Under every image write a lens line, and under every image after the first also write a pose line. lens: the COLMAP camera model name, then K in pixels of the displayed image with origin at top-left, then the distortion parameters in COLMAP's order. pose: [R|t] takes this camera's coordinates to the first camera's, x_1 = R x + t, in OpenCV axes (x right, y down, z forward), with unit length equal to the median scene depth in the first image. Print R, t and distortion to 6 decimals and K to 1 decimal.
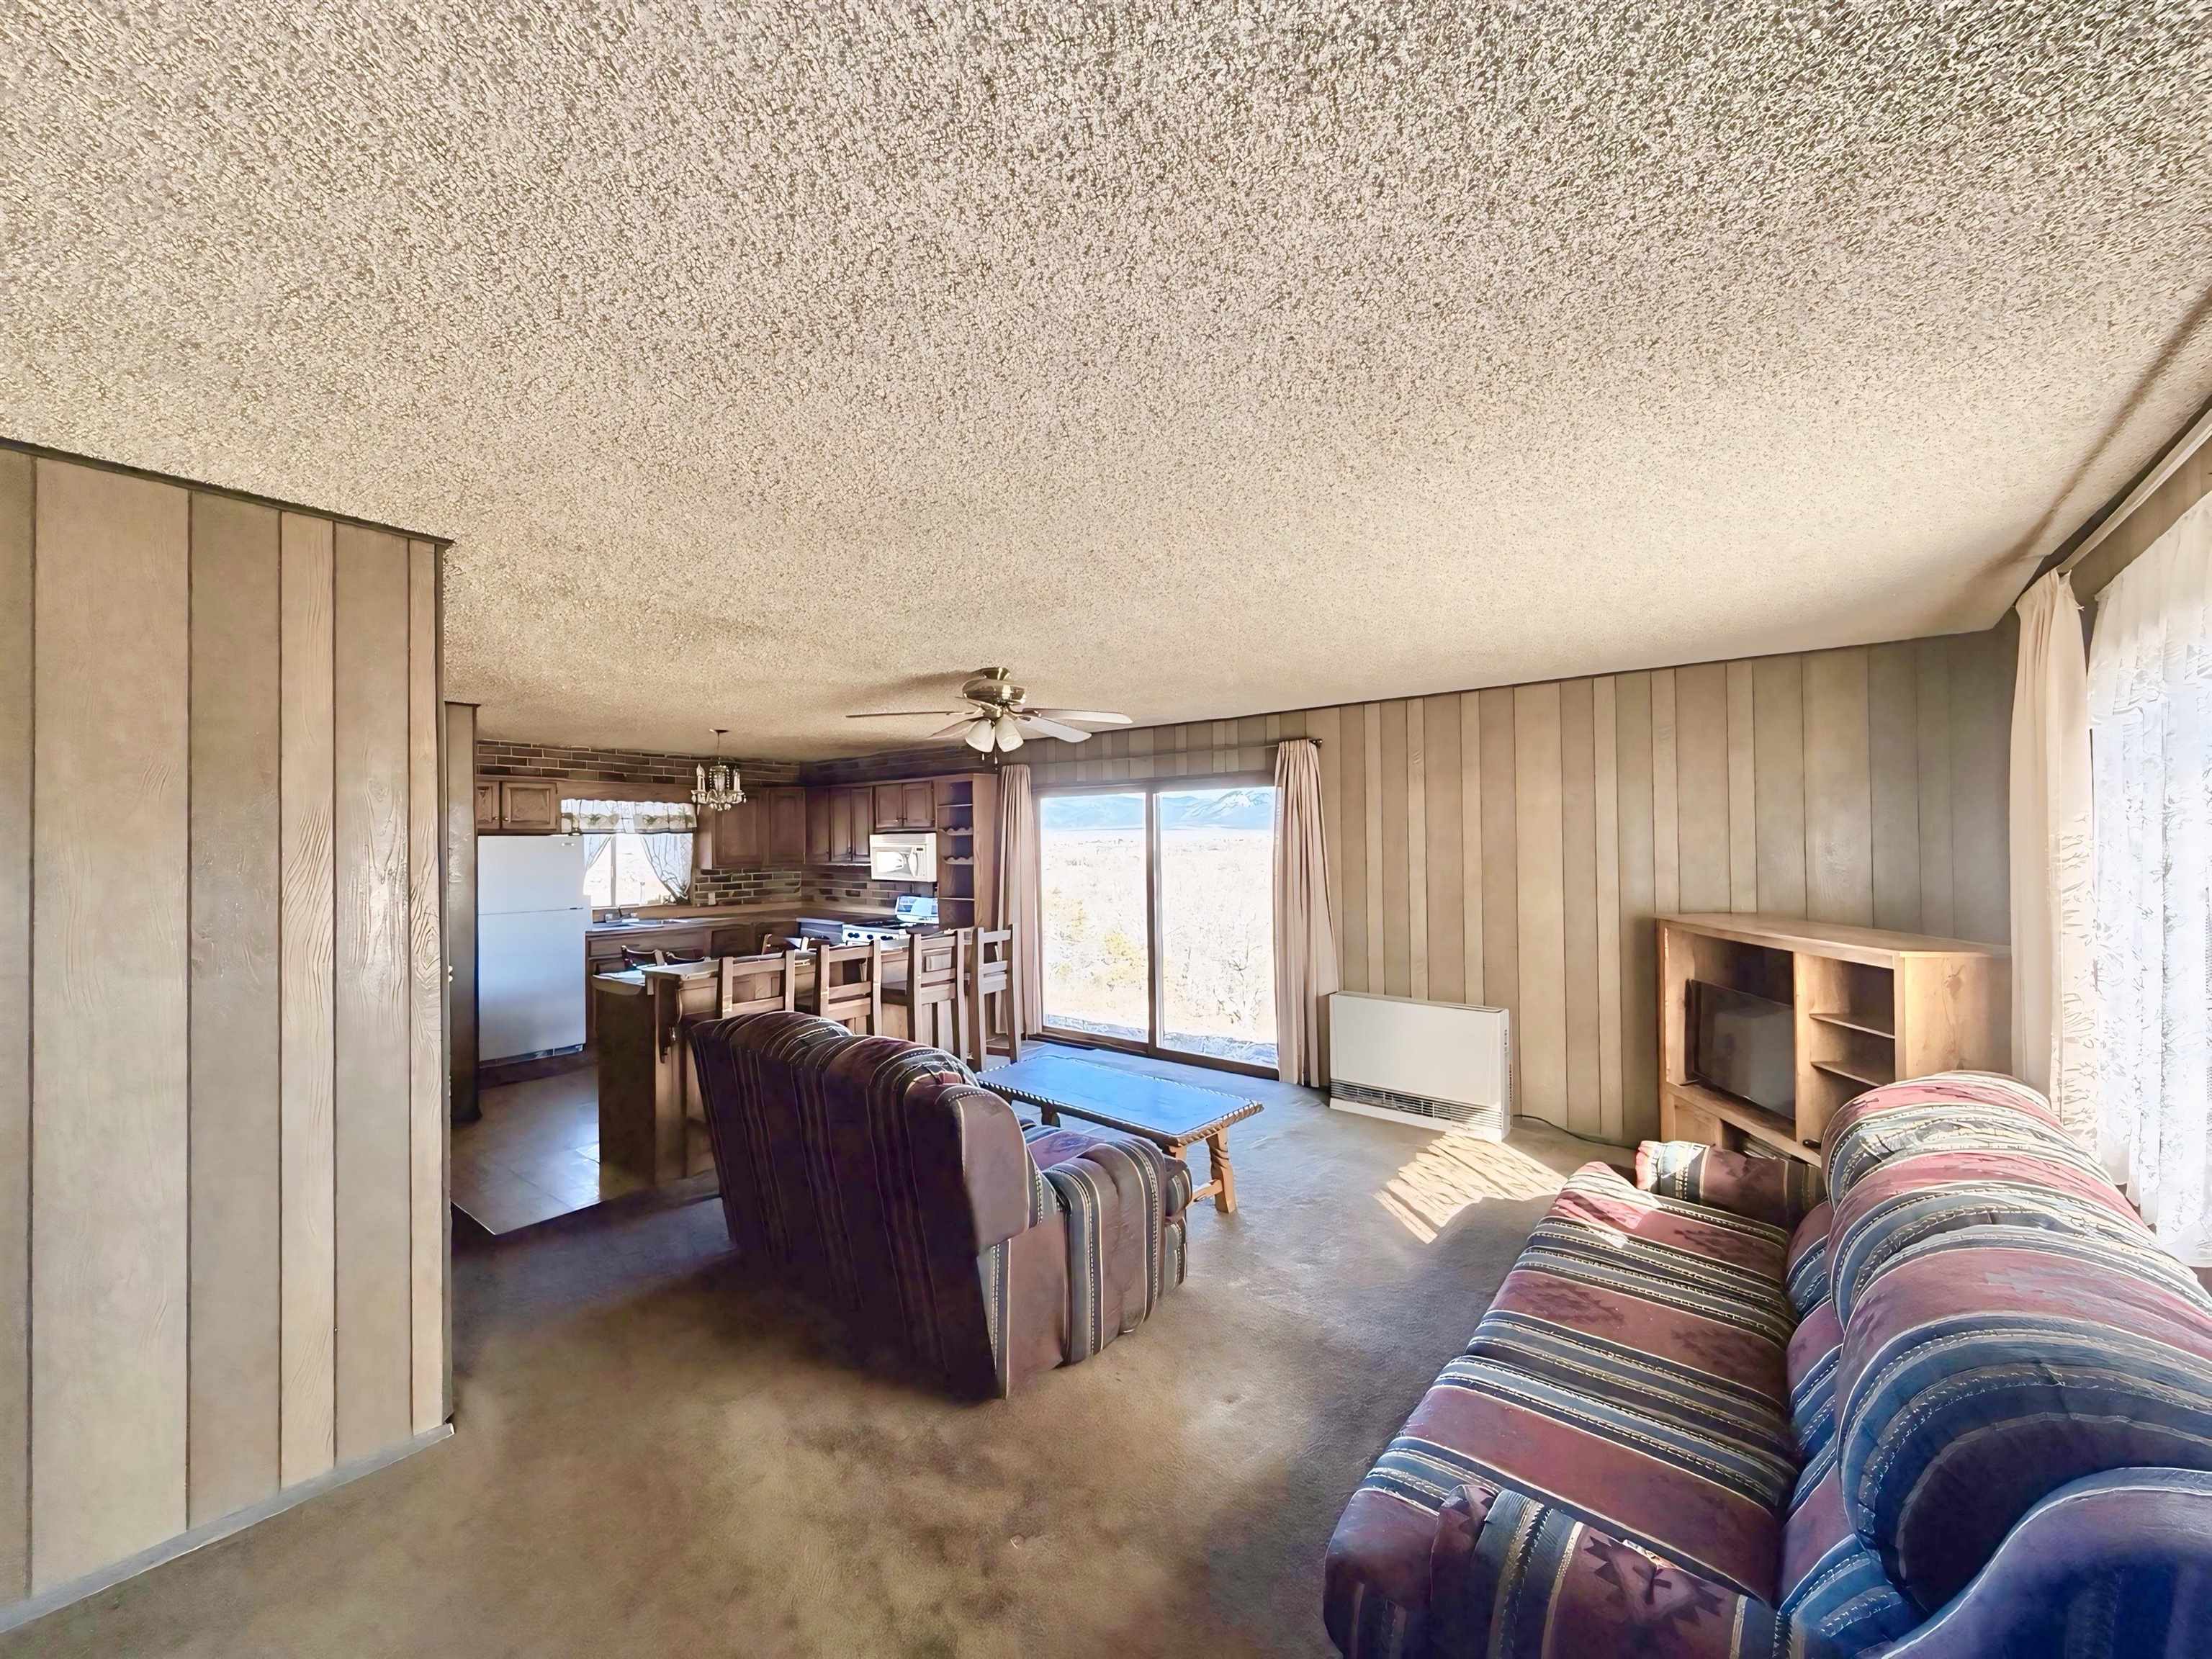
lens RADIAL K [[874.8, 0, 1115.2], [0, 874.8, 823.7], [0, 0, 1]] dist [-0.011083, -0.000034]
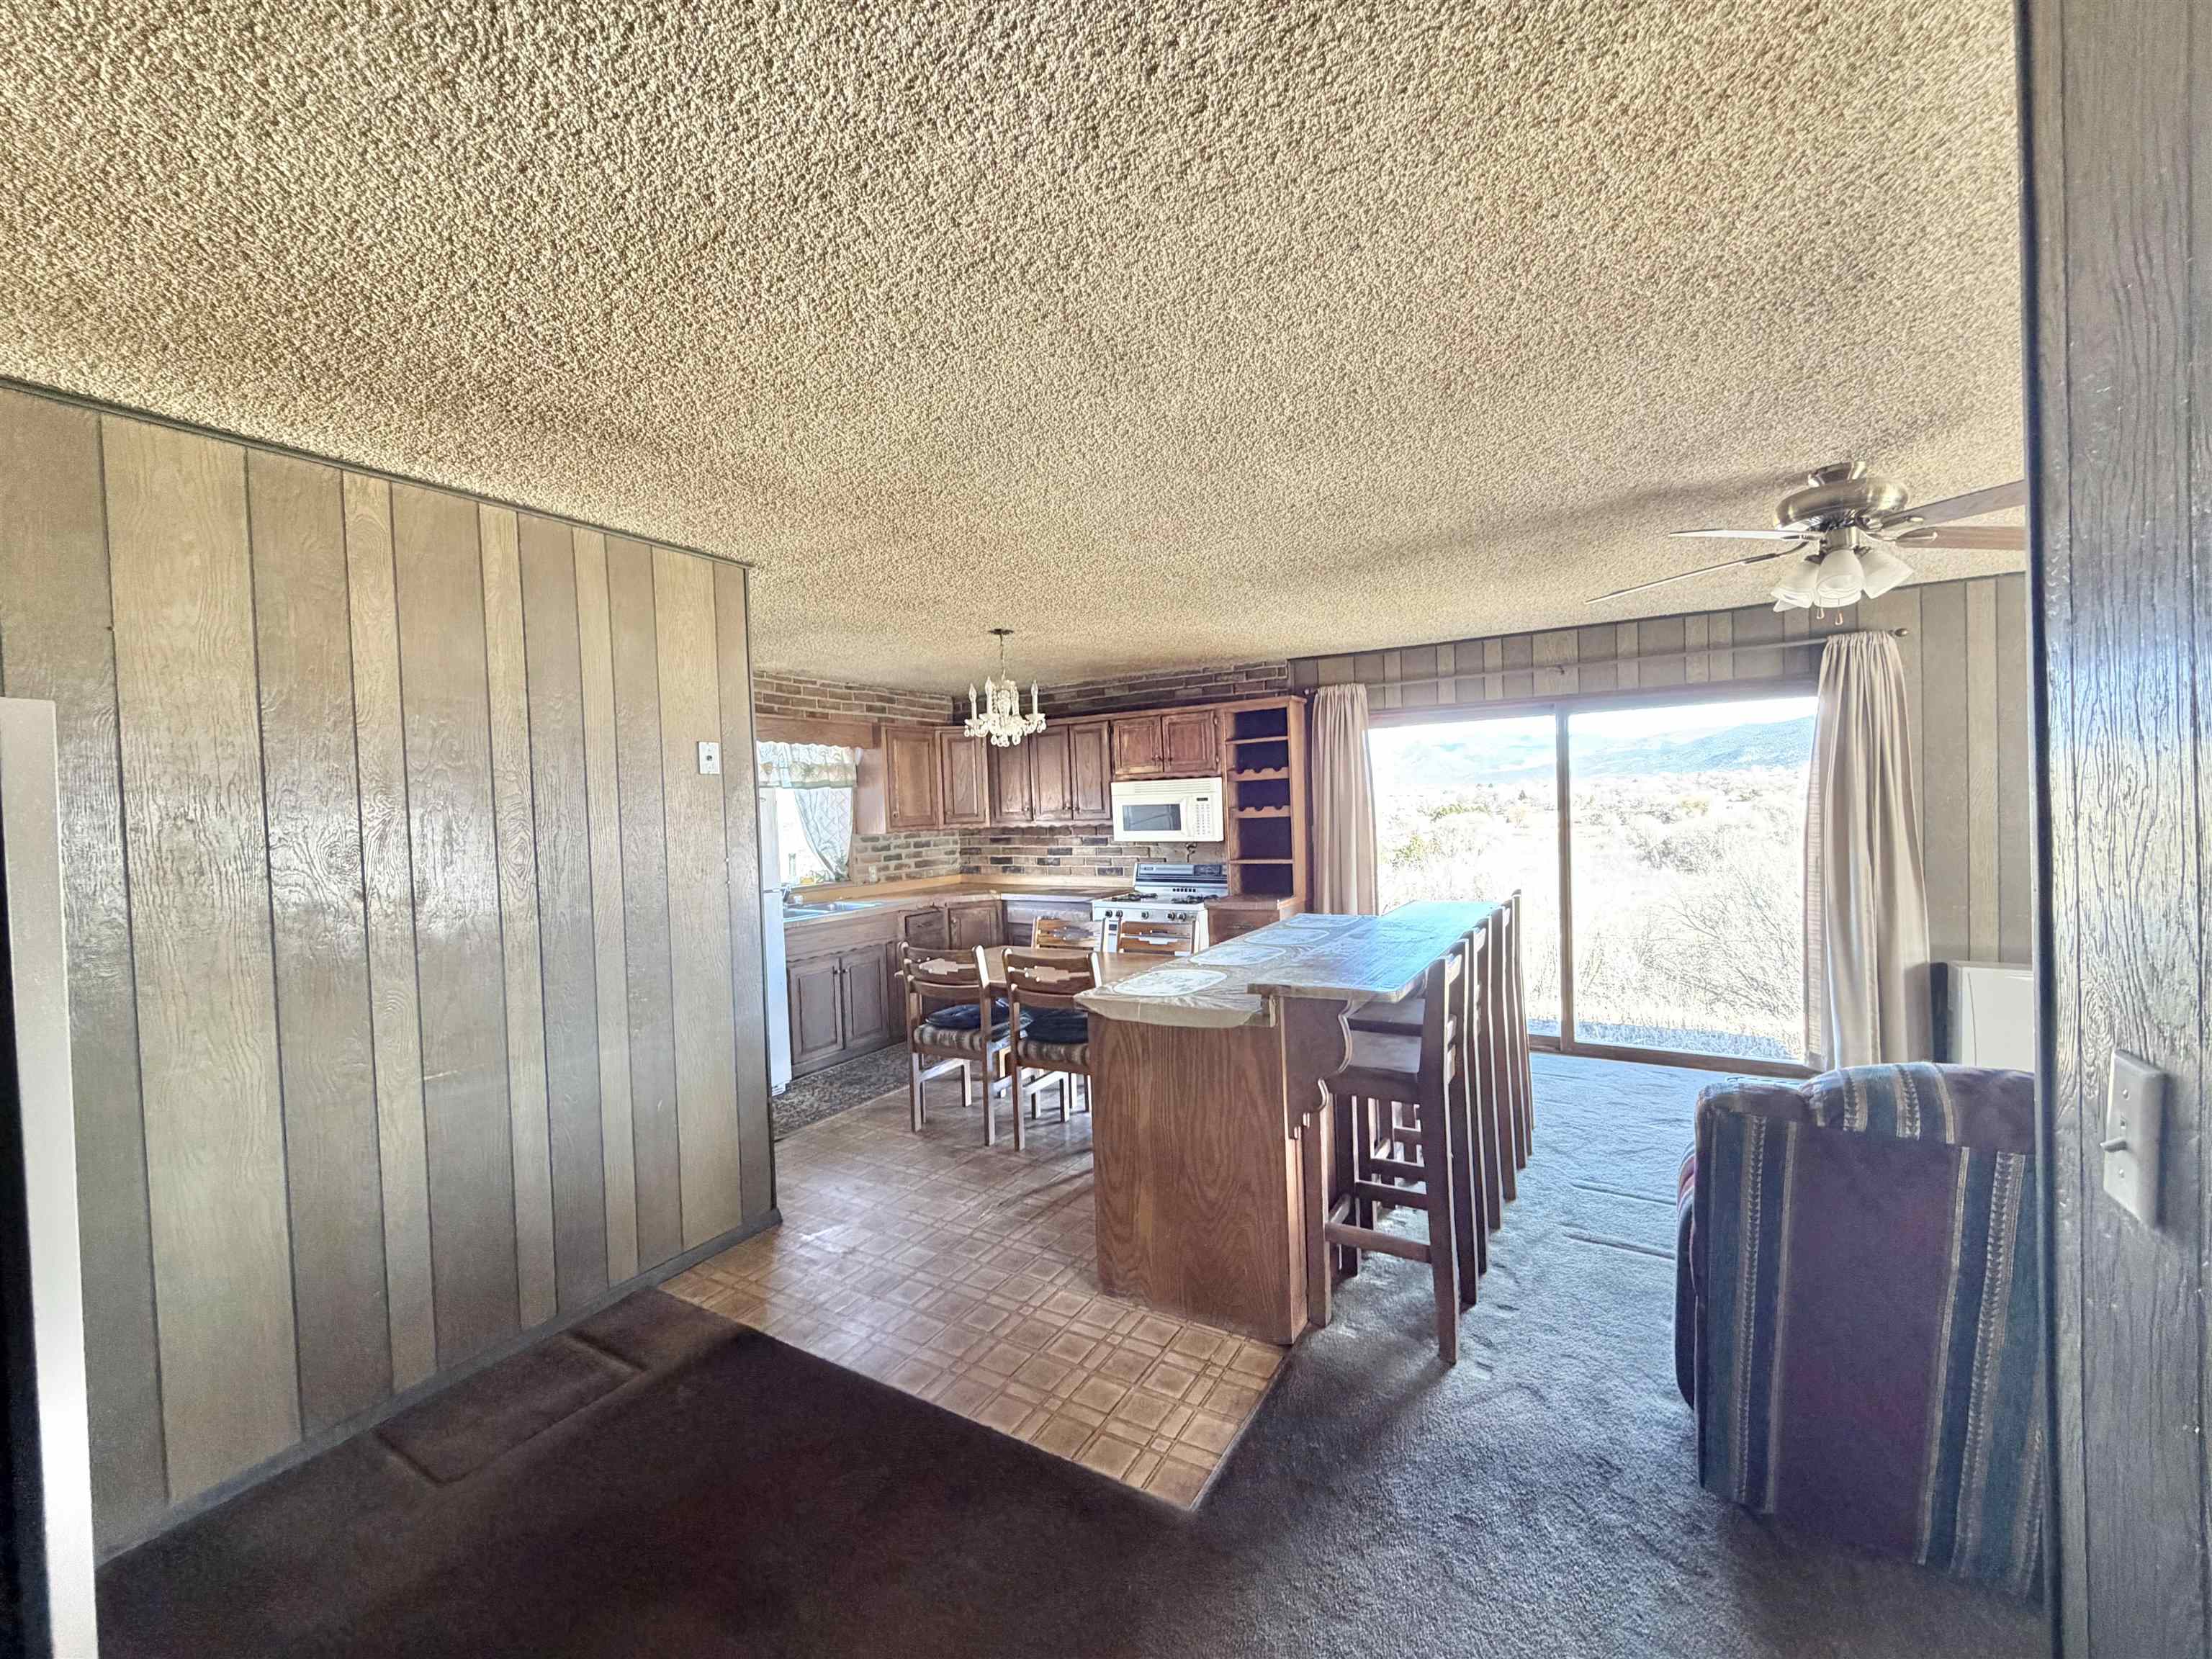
lens RADIAL K [[882.5, 0, 1101.4], [0, 882.5, 833.4], [0, 0, 1]] dist [-0.000182, -0.000772]
pose [[0.992886, -0.026106, 0.116171, -0.439051], [0.020768, 0.998683, 0.046925, 0.023510], [-0.117243, -0.044178, 0.992120, 0.266102]]
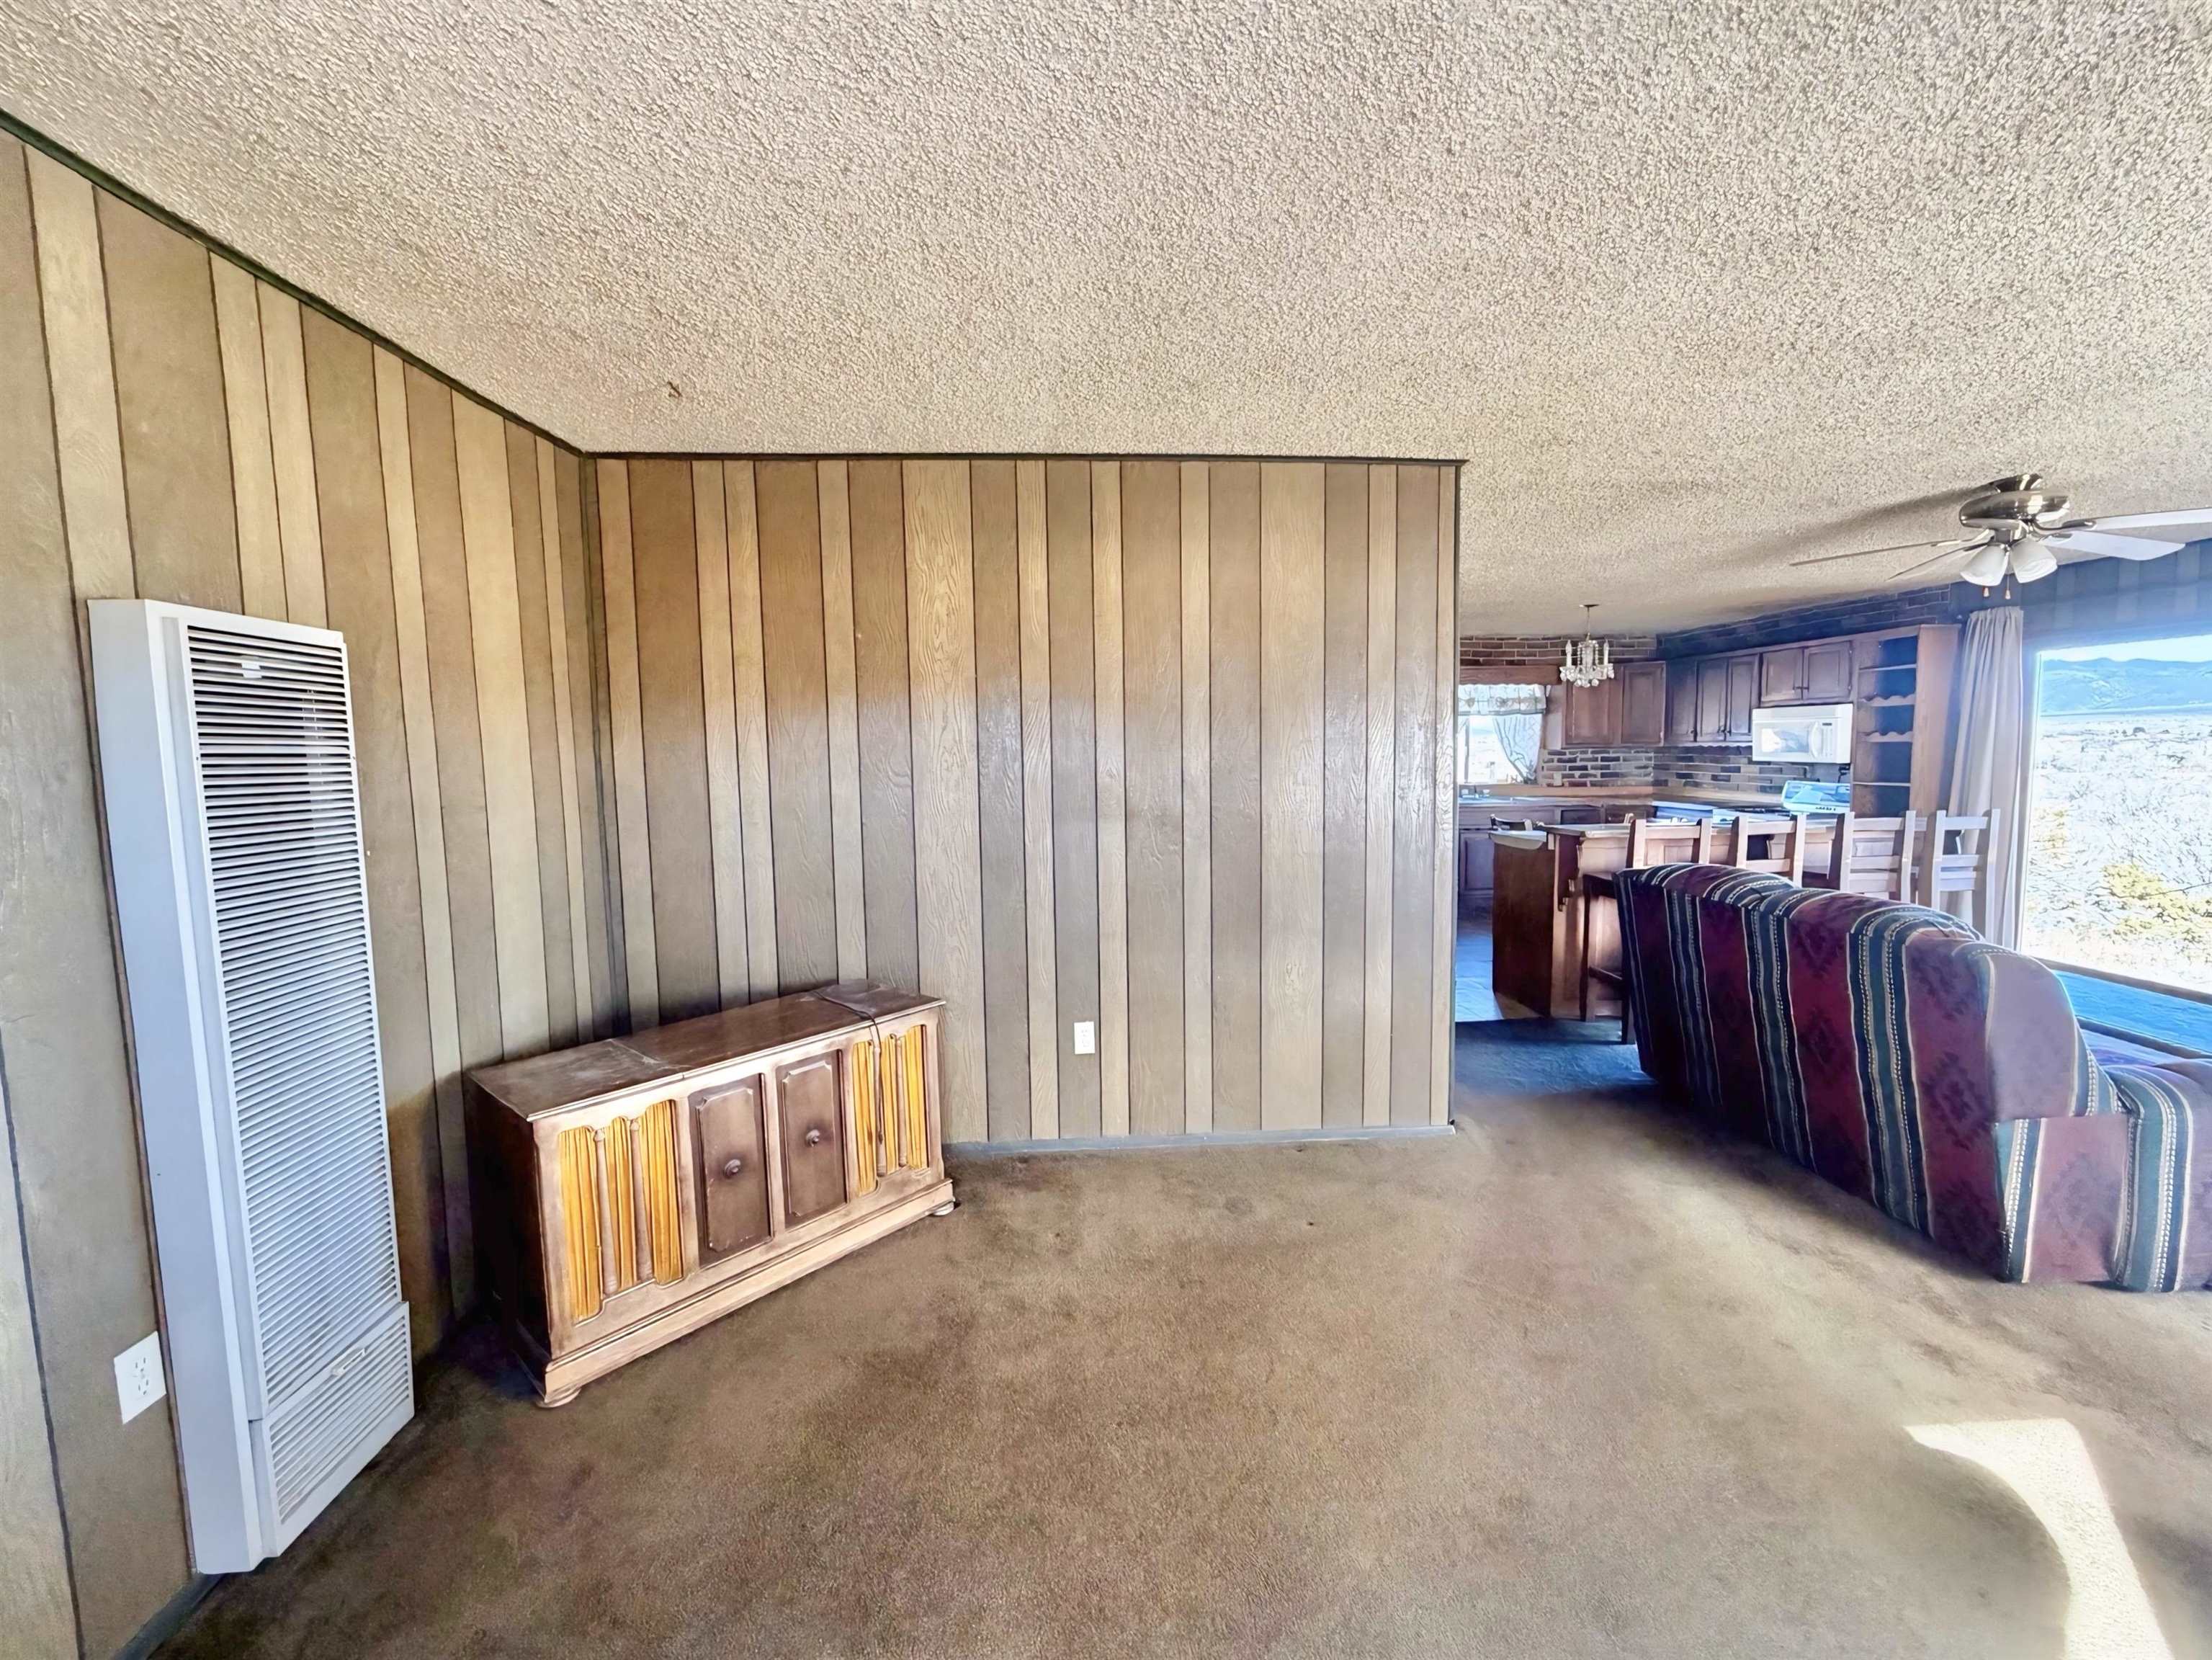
lens RADIAL K [[917.9, 0, 1103.0], [0, 917.9, 832.0], [0, 0, 1]] dist [0.001339, 0.000315]
pose [[0.670116, 0.068661, -0.739074, -0.033200], [0.022710, 0.993350, 0.112875, 0.018388], [0.741909, -0.092424, 0.664100, -0.122370]]
